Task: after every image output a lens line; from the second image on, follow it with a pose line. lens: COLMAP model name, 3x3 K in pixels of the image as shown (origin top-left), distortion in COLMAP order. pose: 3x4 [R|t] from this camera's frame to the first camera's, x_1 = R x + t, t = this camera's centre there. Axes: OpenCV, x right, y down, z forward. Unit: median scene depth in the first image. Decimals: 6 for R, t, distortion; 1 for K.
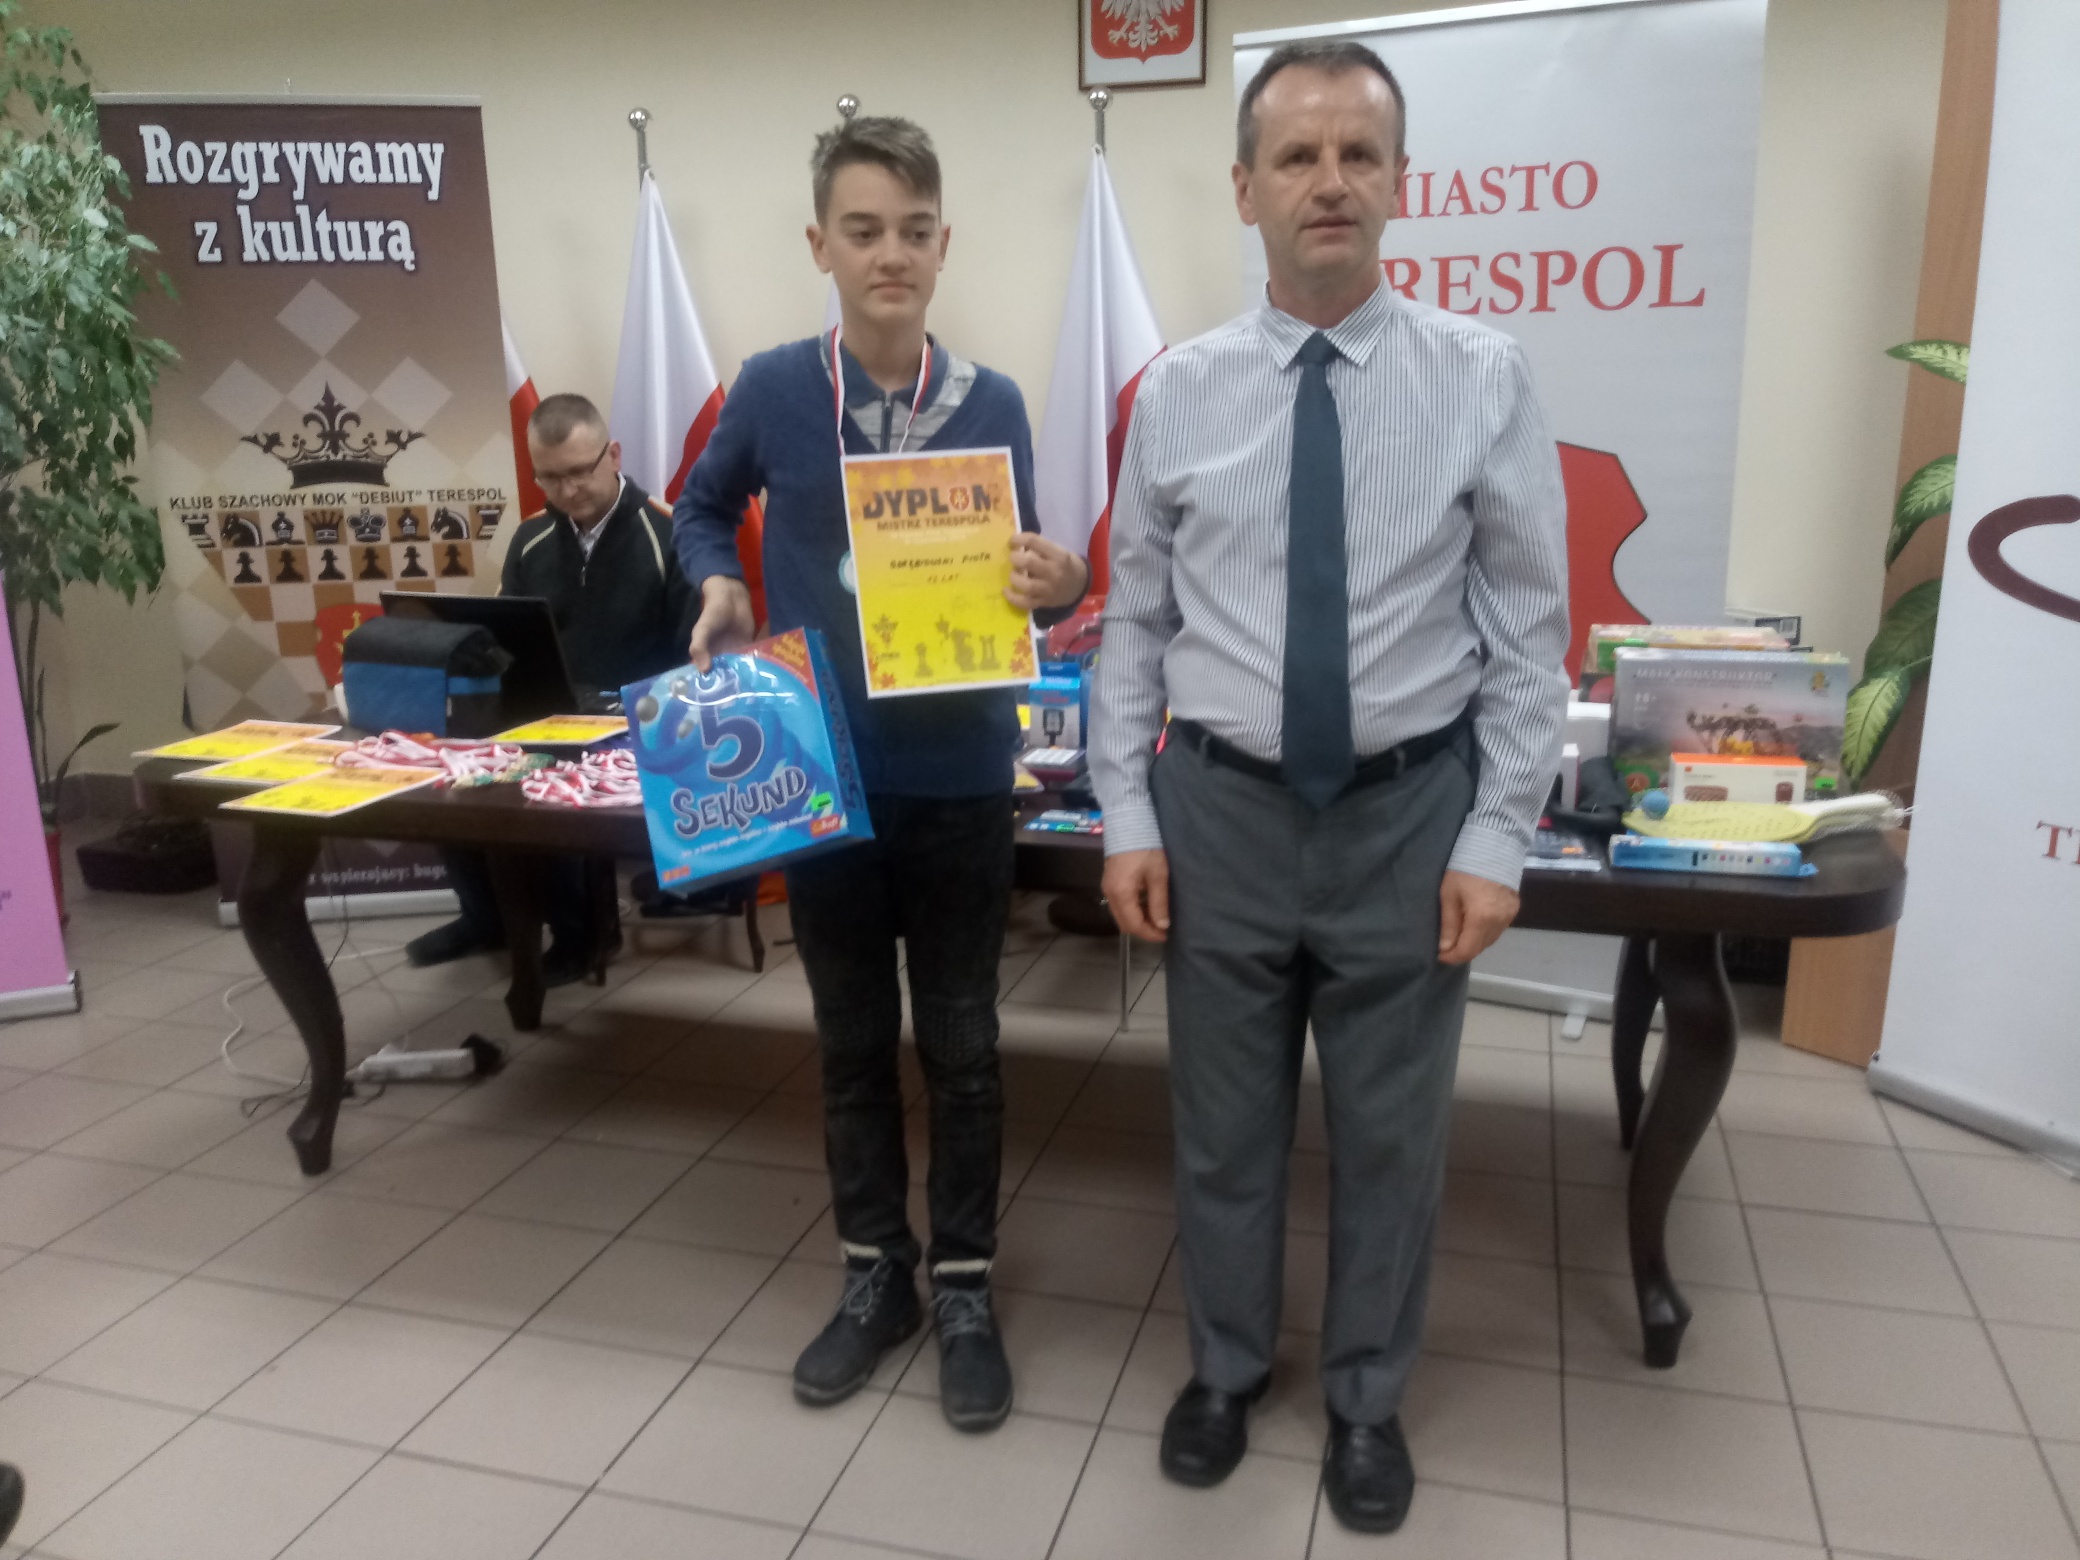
lens RADIAL K [[1689.5, 0, 1038.3], [0, 1689.5, 825.6], [0, 0, 1]] dist [0.037355, -0.073476]
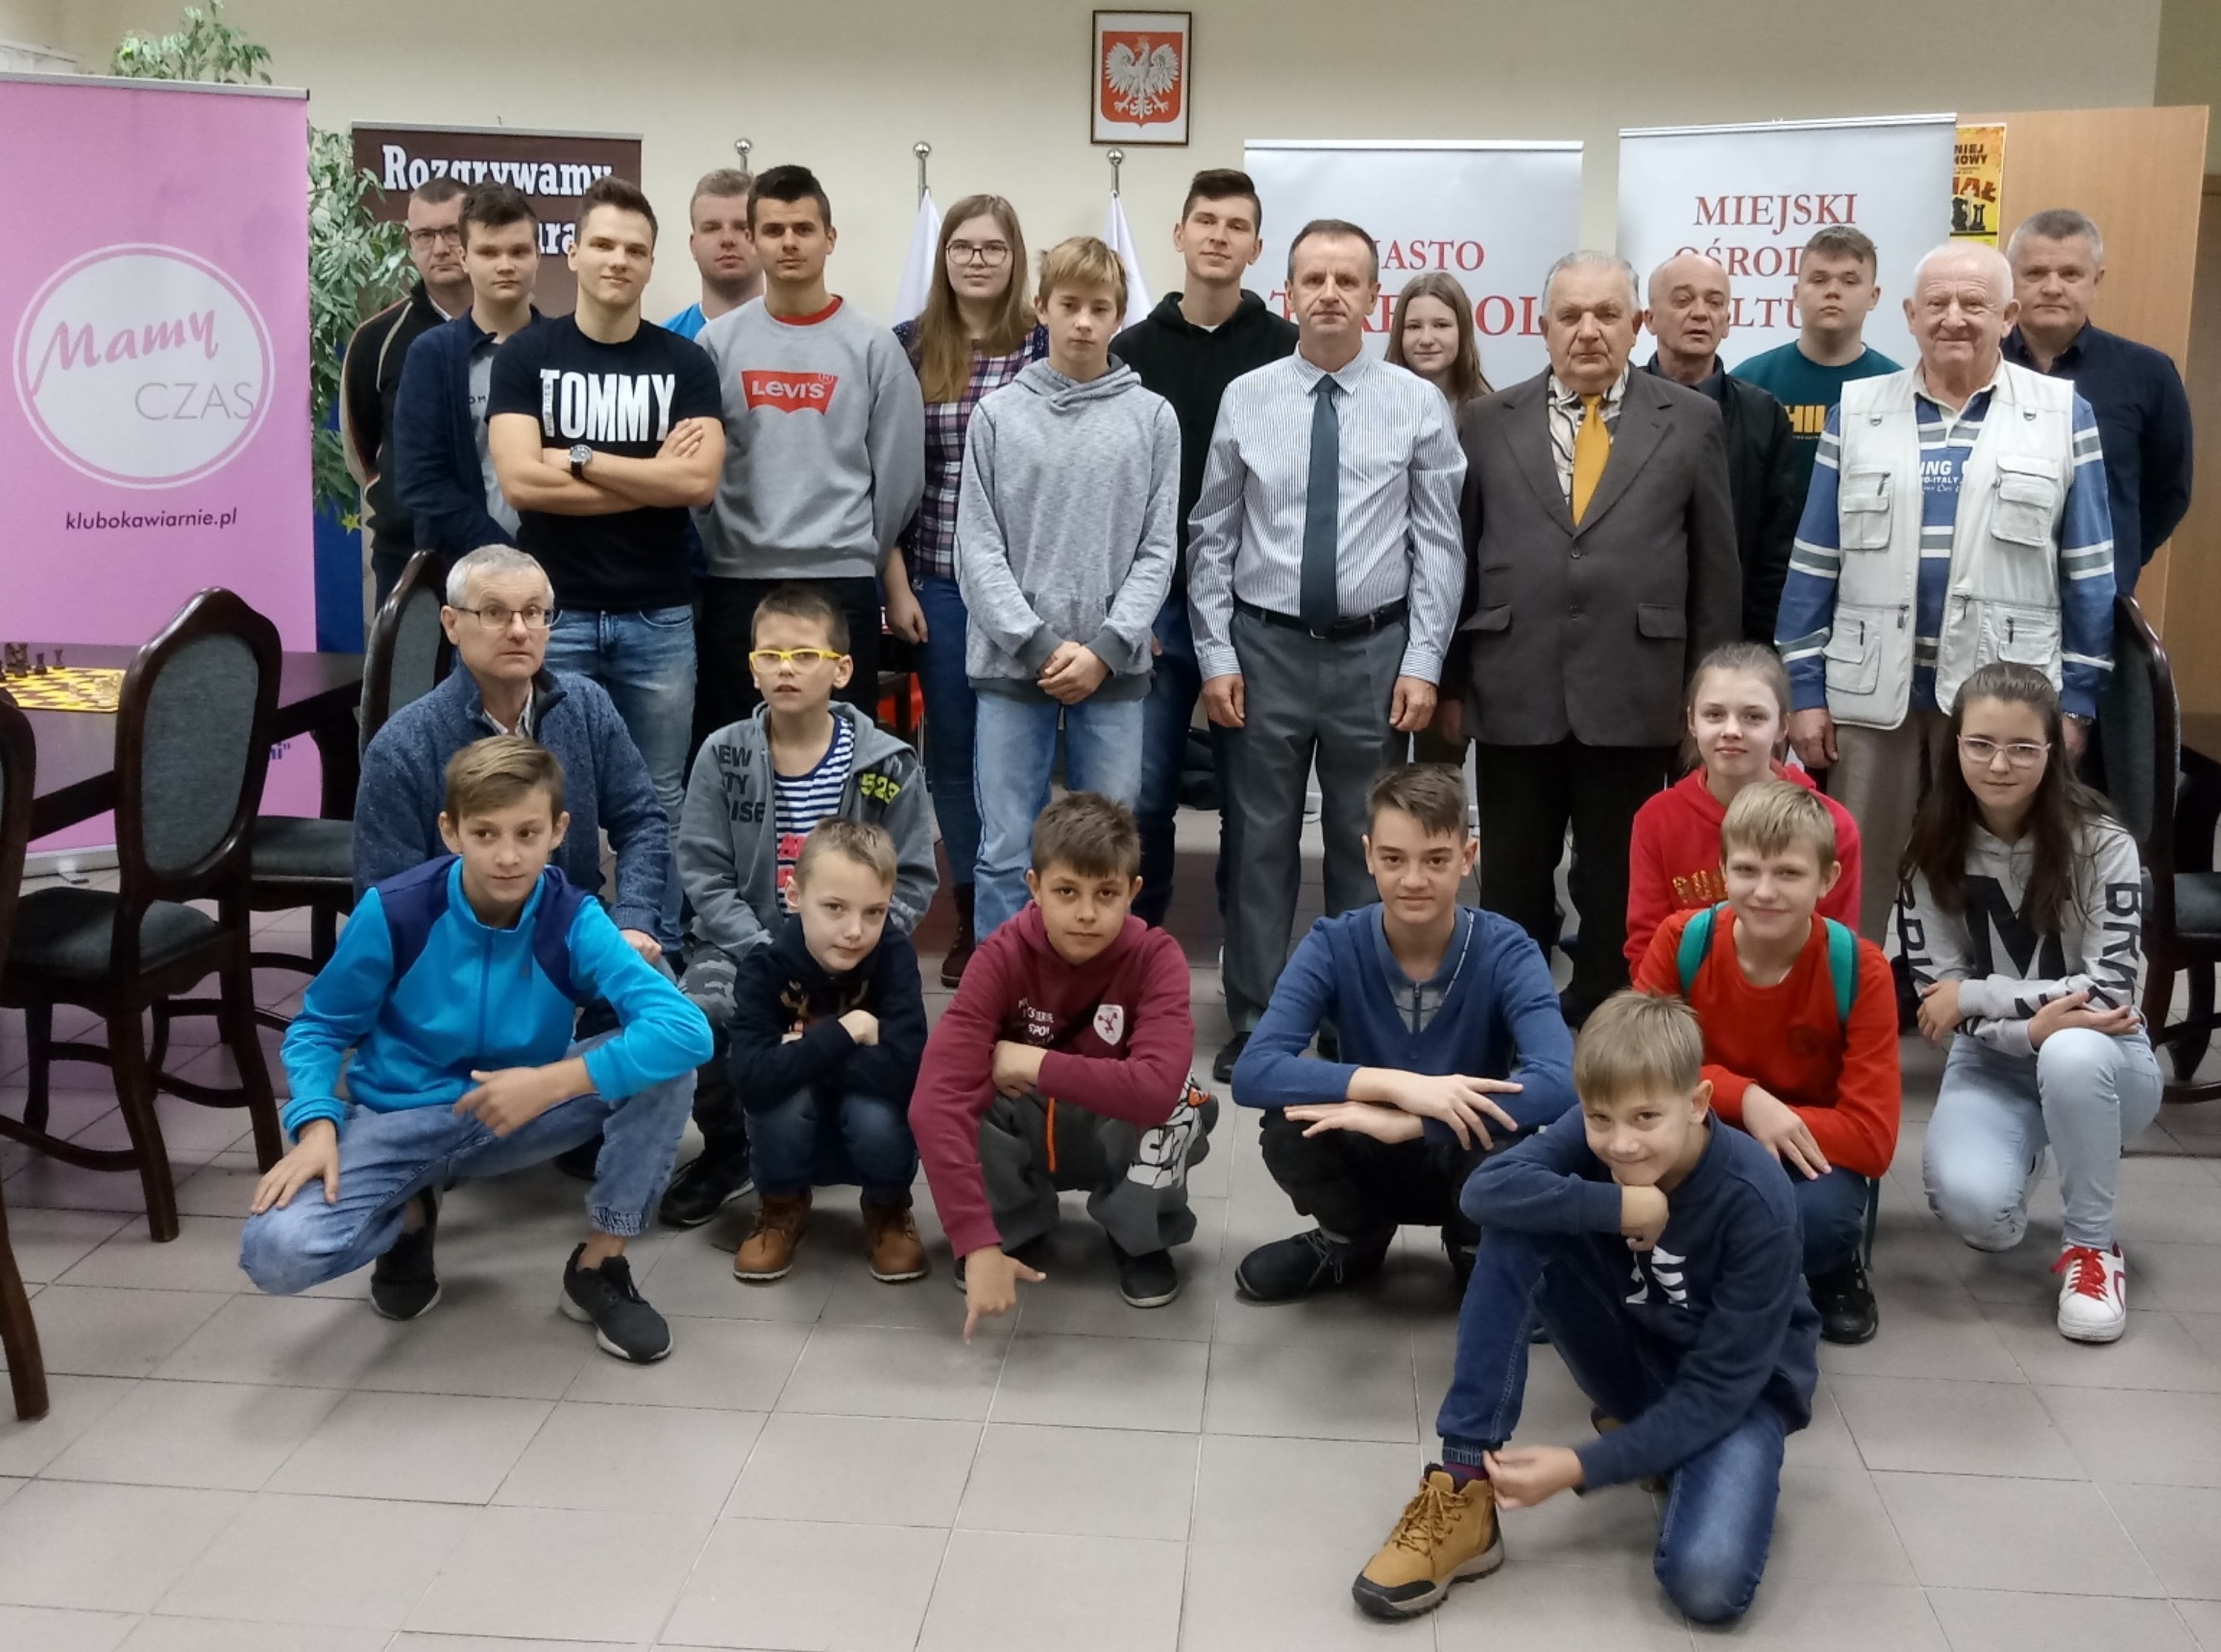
lens RADIAL K [[2420.7, 0, 1164.0], [0, 2420.7, 688.5], [0, 0, 1]] dist [0.018073, -0.002090]
pose [[0.976017, -0.002057, 0.217685, -0.338863], [0.023420, 0.995144, -0.095603, 0.169303], [-0.216431, 0.098408, 0.971326, -0.808016]]
